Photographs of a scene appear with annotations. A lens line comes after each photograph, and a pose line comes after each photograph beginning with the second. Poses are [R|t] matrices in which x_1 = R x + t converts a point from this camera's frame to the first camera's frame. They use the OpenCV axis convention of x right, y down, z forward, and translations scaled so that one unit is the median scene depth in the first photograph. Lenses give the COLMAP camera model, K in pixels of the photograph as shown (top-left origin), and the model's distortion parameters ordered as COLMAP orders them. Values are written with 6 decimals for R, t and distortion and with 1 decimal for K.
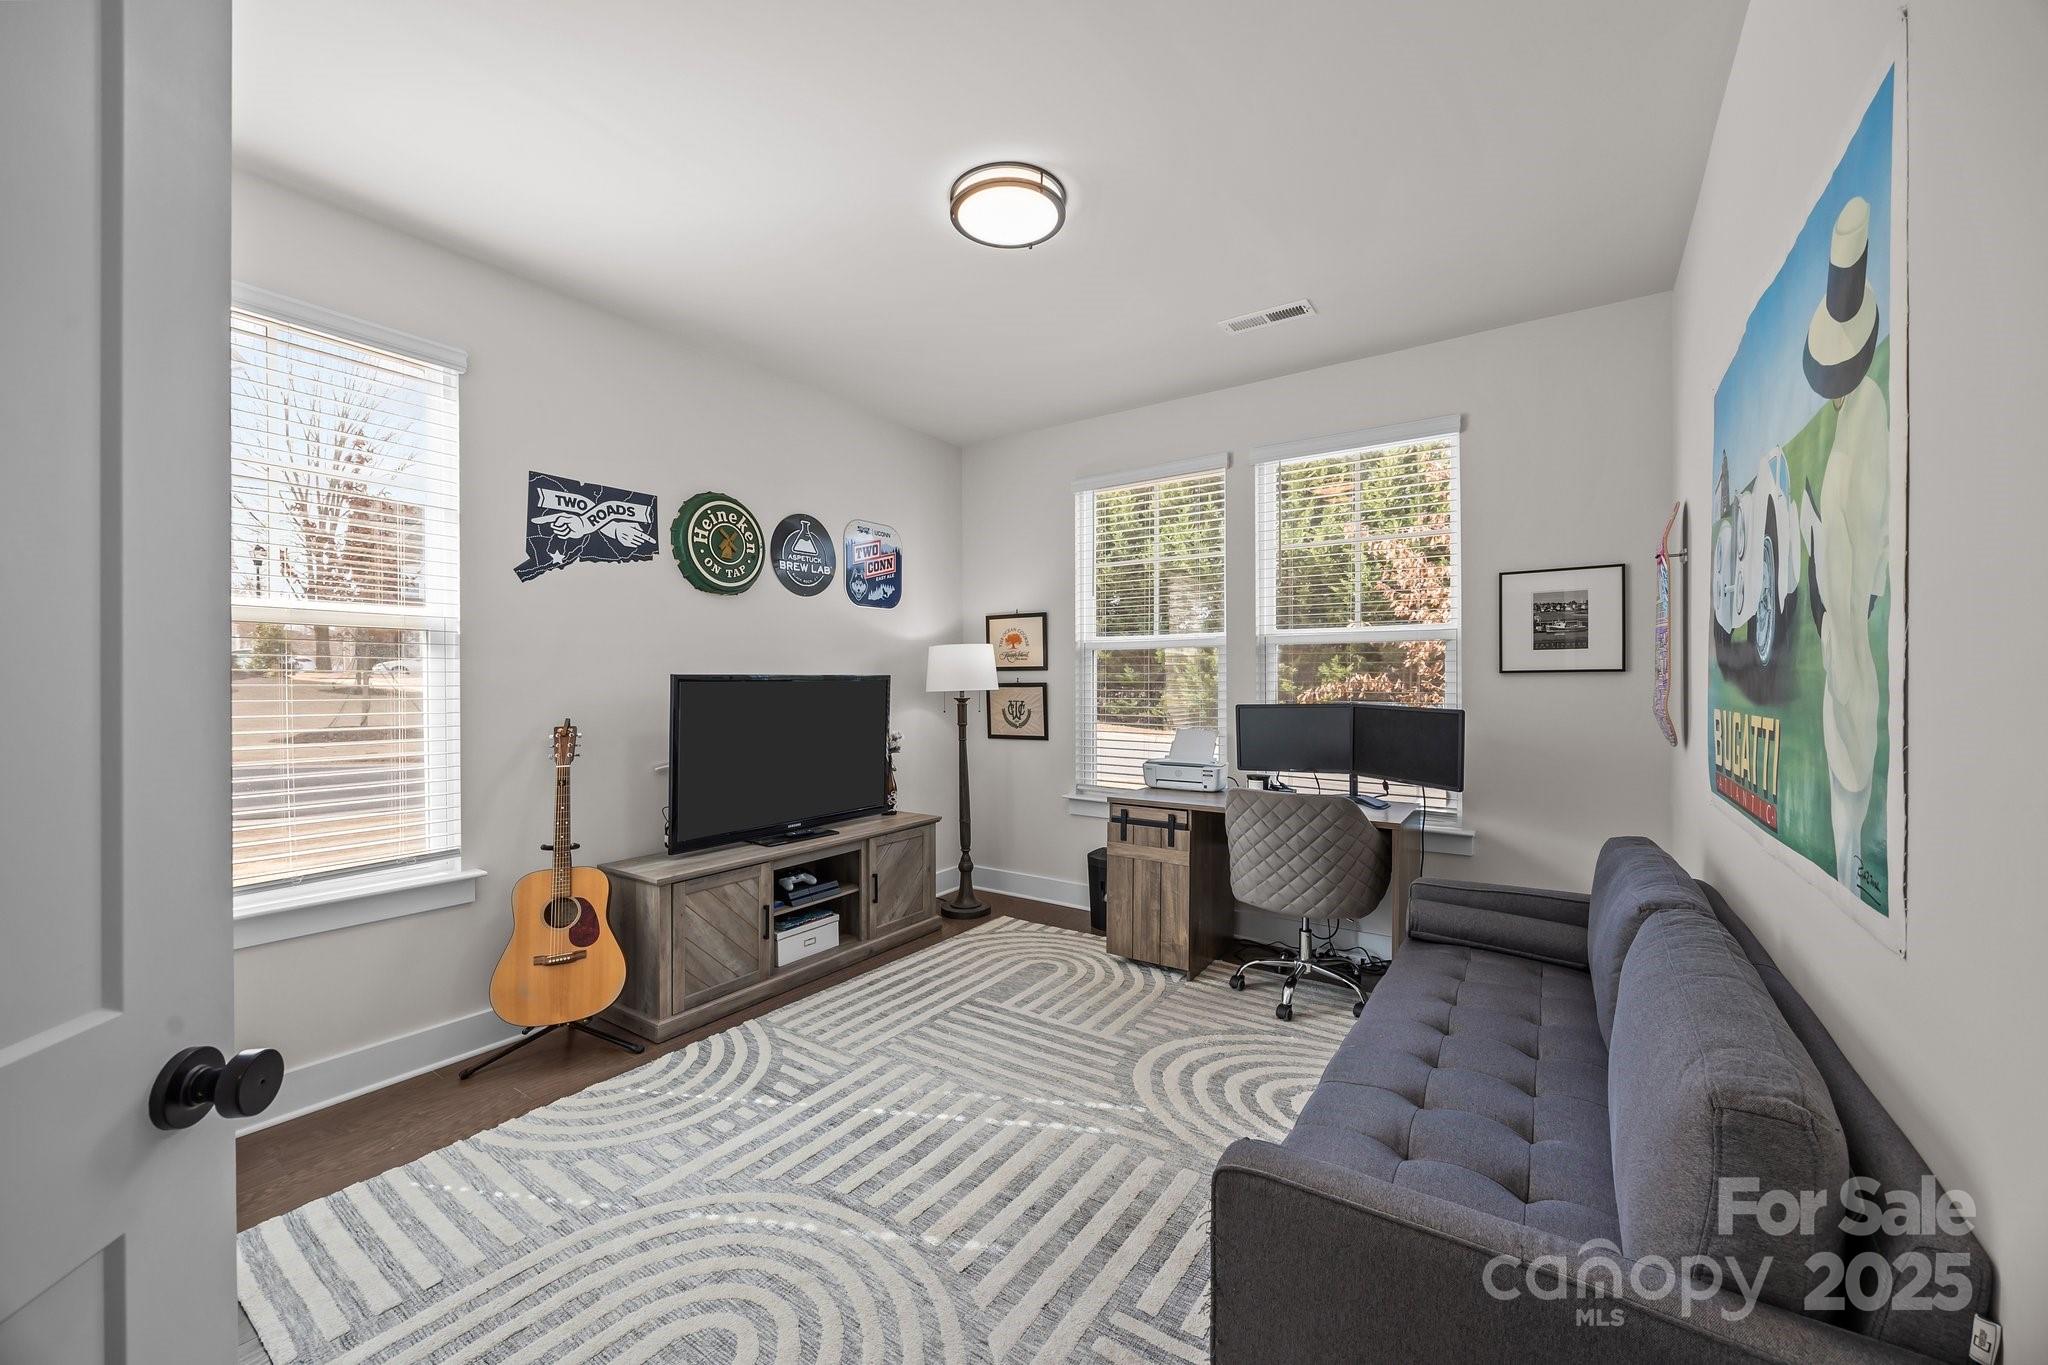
lens RADIAL K [[780.0, 0, 1029.8], [0, 780.0, 693.6], [0, 0, 1]] dist [-0.005813, 0.000146]
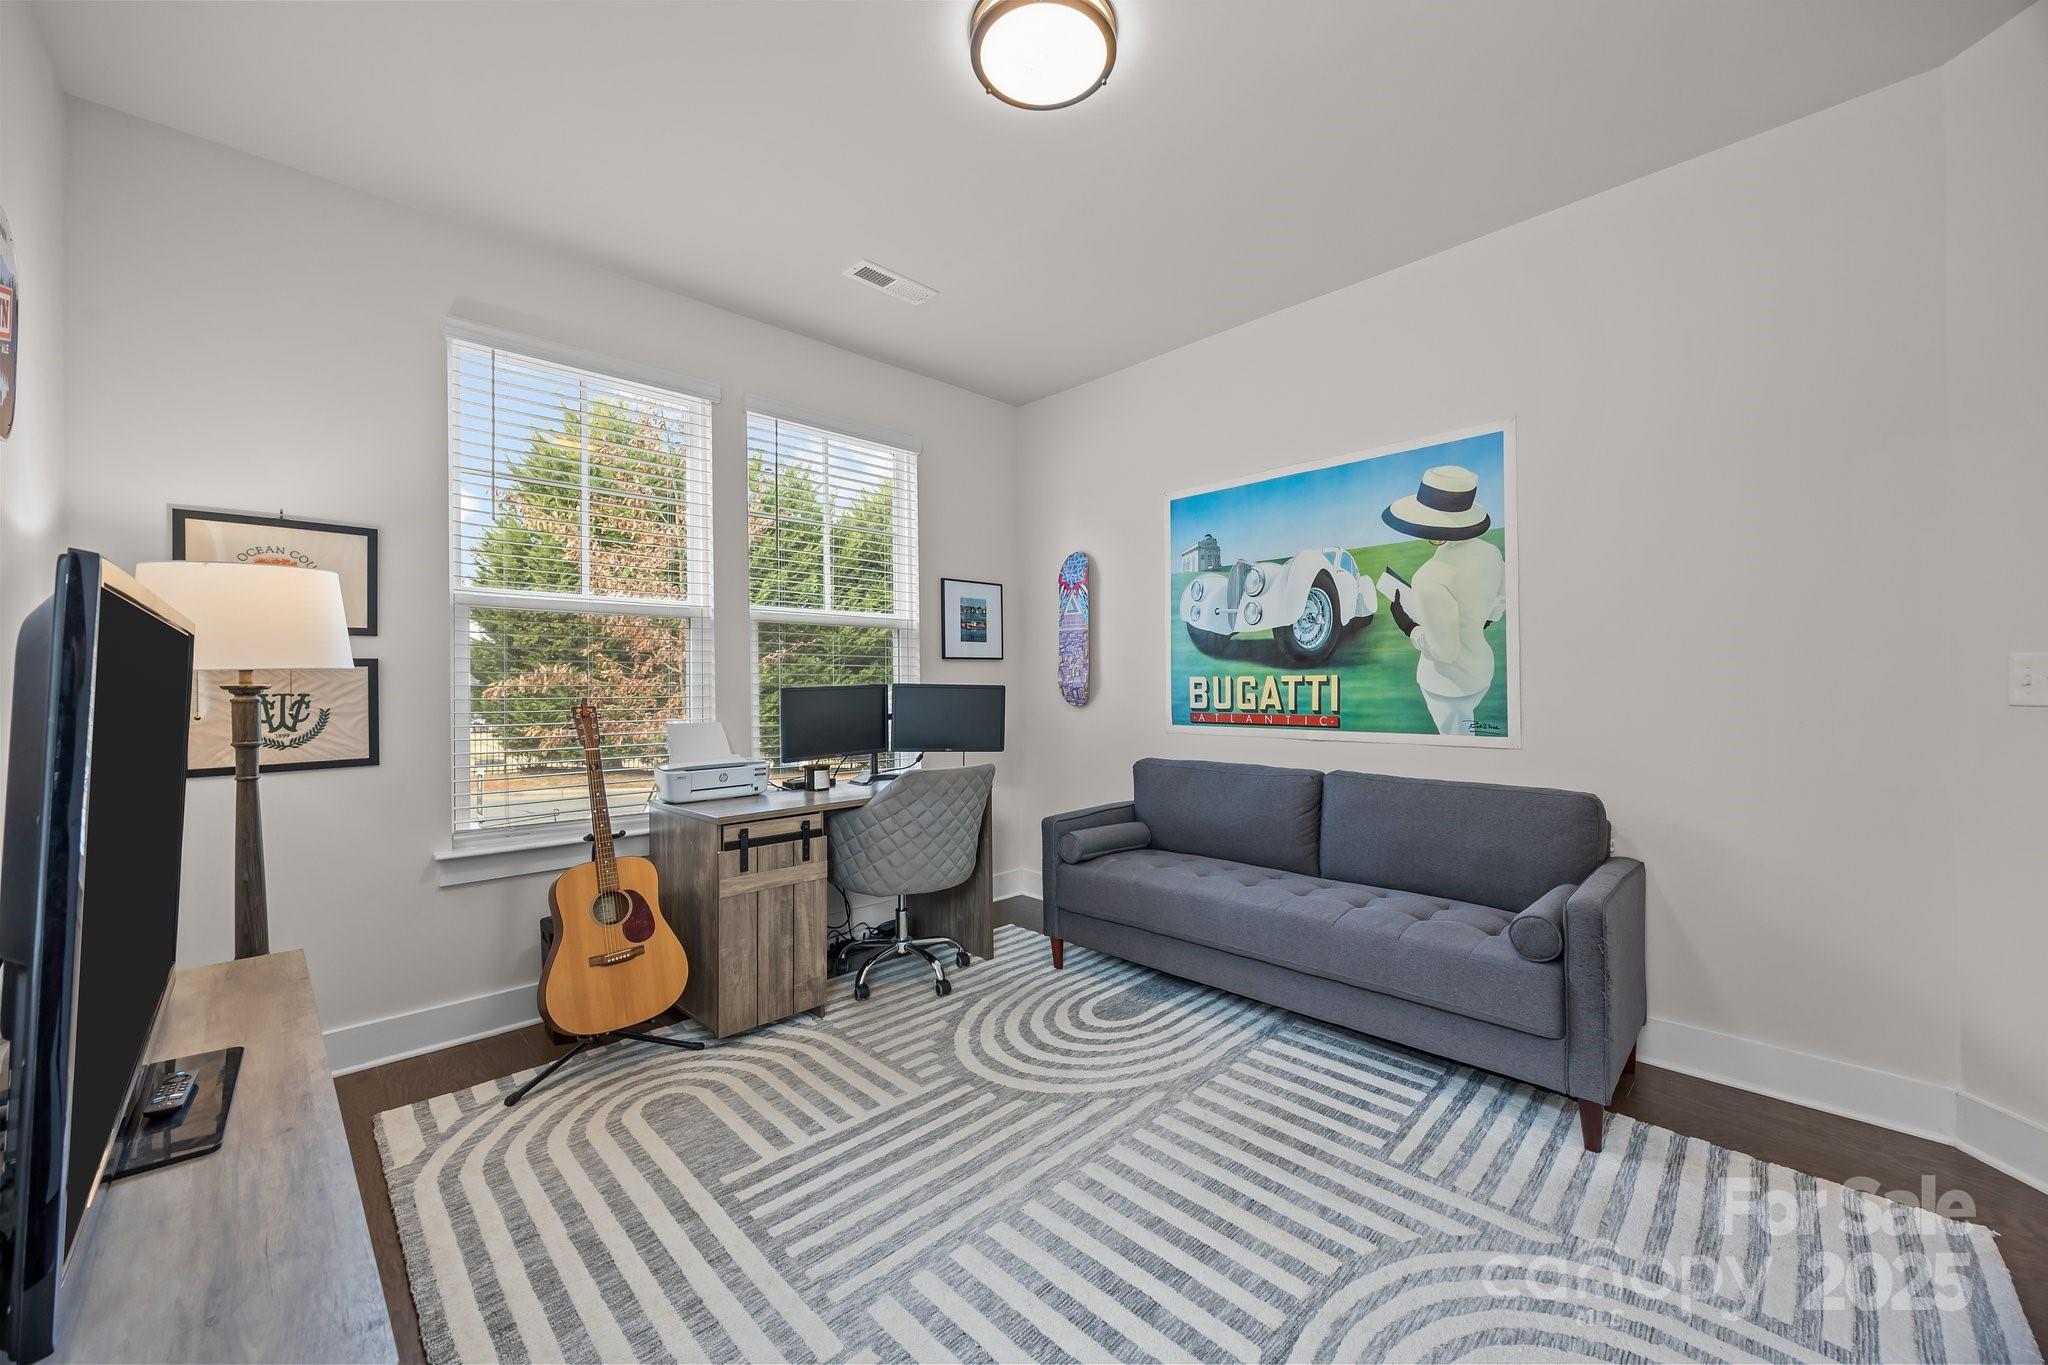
lens RADIAL K [[780.0, 0, 1005.9], [0, 780.0, 683.3], [0, 0, 1]] dist [-0.005813, 0.000146]
pose [[0.200951, 0.002411, 0.979598, -0.584131], [0.021273, 0.999750, -0.006825, 0.022536], [-0.979370, 0.022211, 0.200849, 0.644283]]
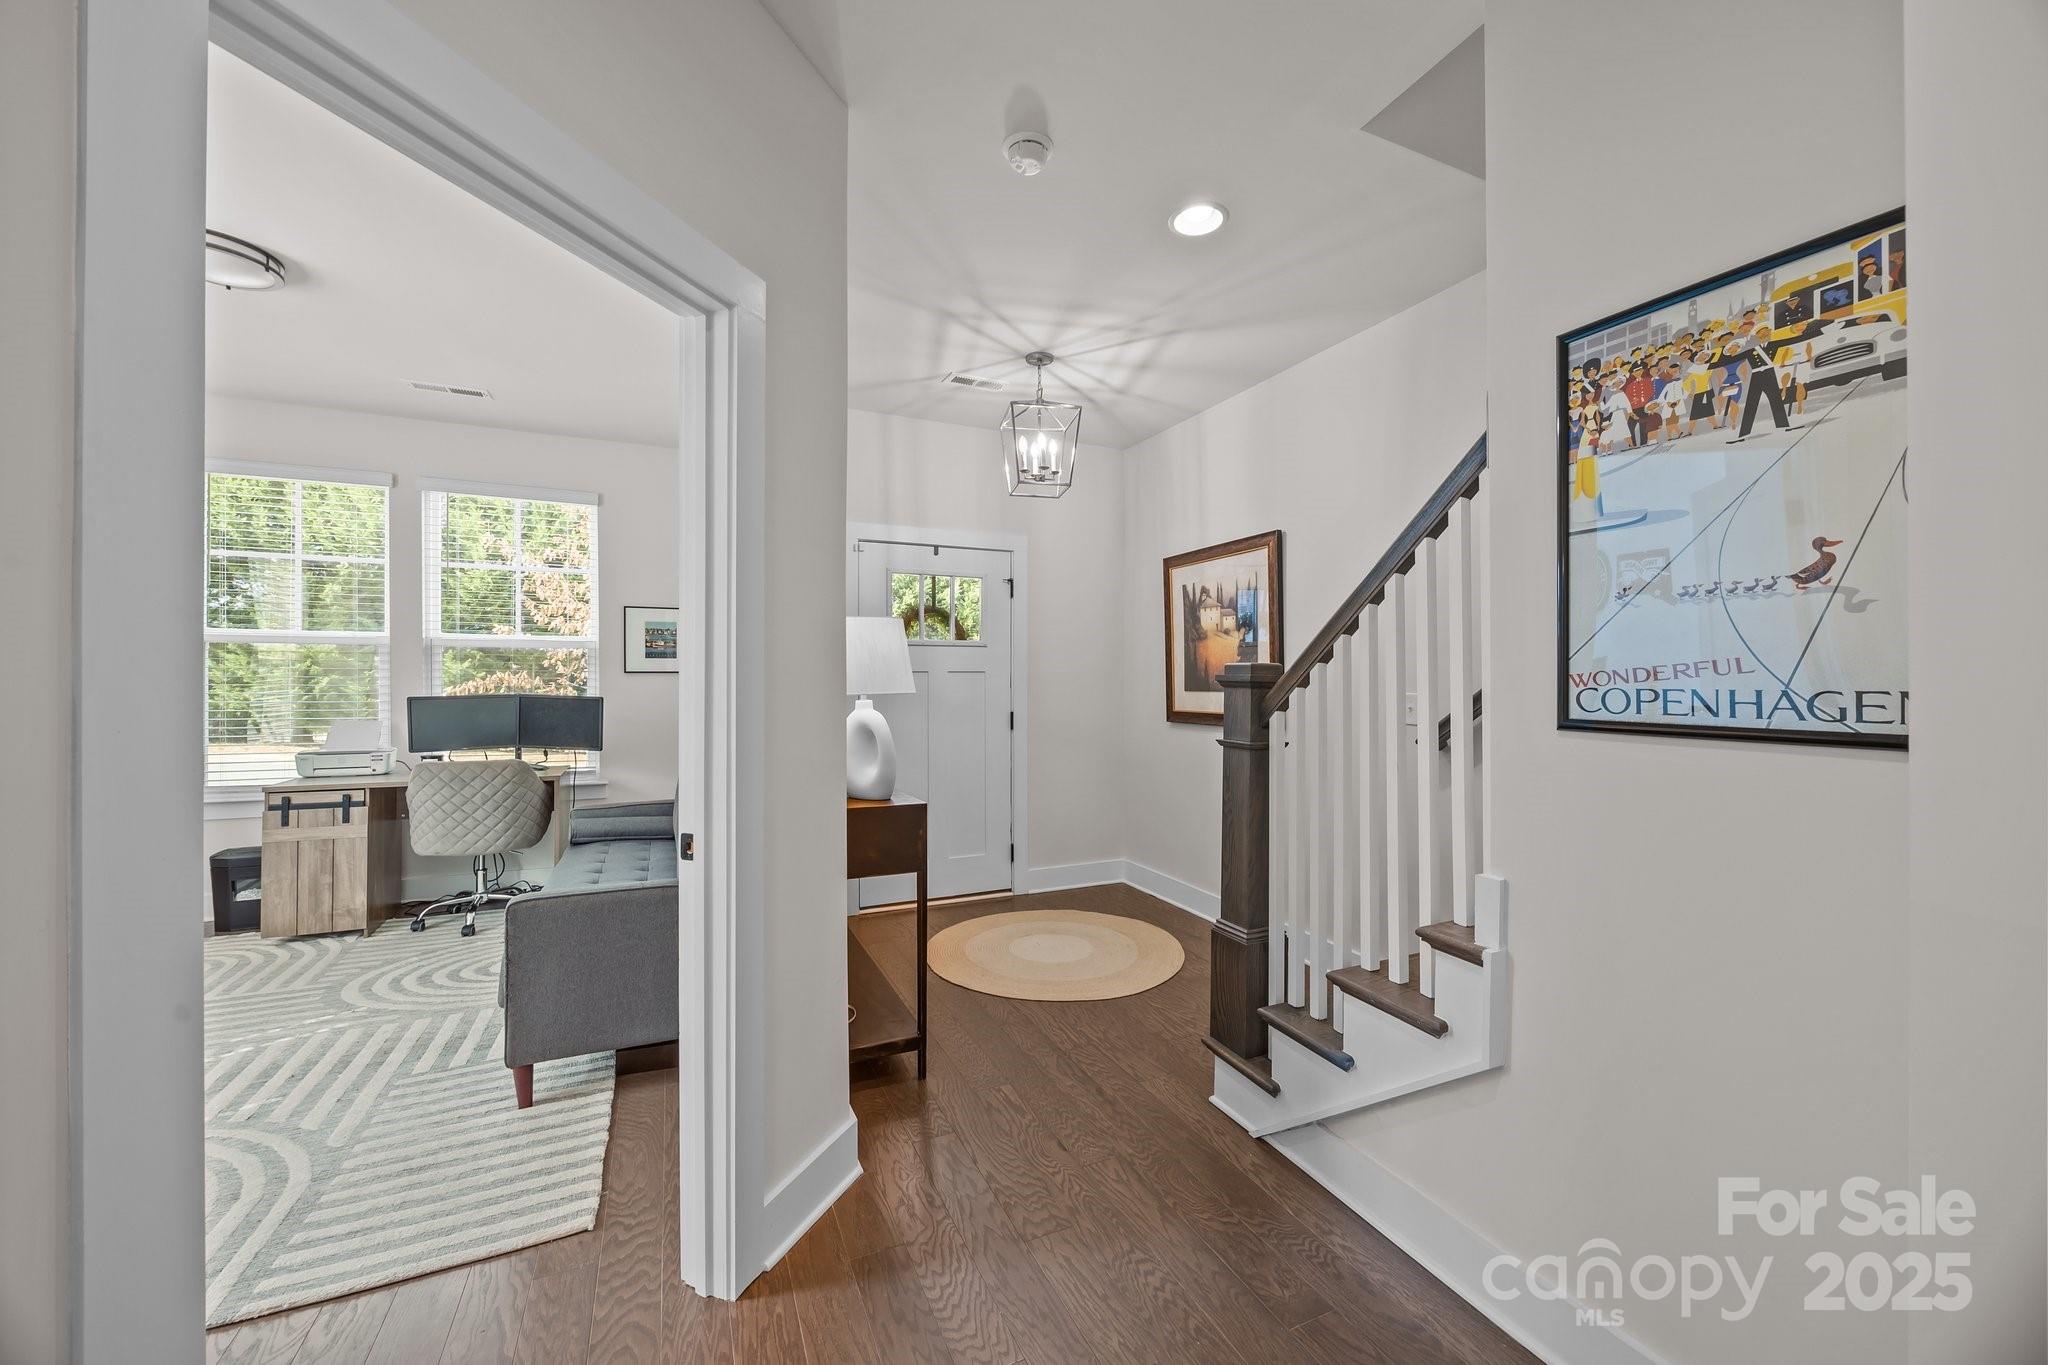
lens RADIAL K [[780.0, 0, 1023.4], [0, 780.0, 682.8], [0, 0, 1]] dist [-0.005813, 0.000146]
pose [[0.518386, 0.002789, 0.855142, -0.277333], [0.006874, 0.999949, -0.007428, 0.009024], [-0.855119, 0.009729, 0.518340, -0.429898]]
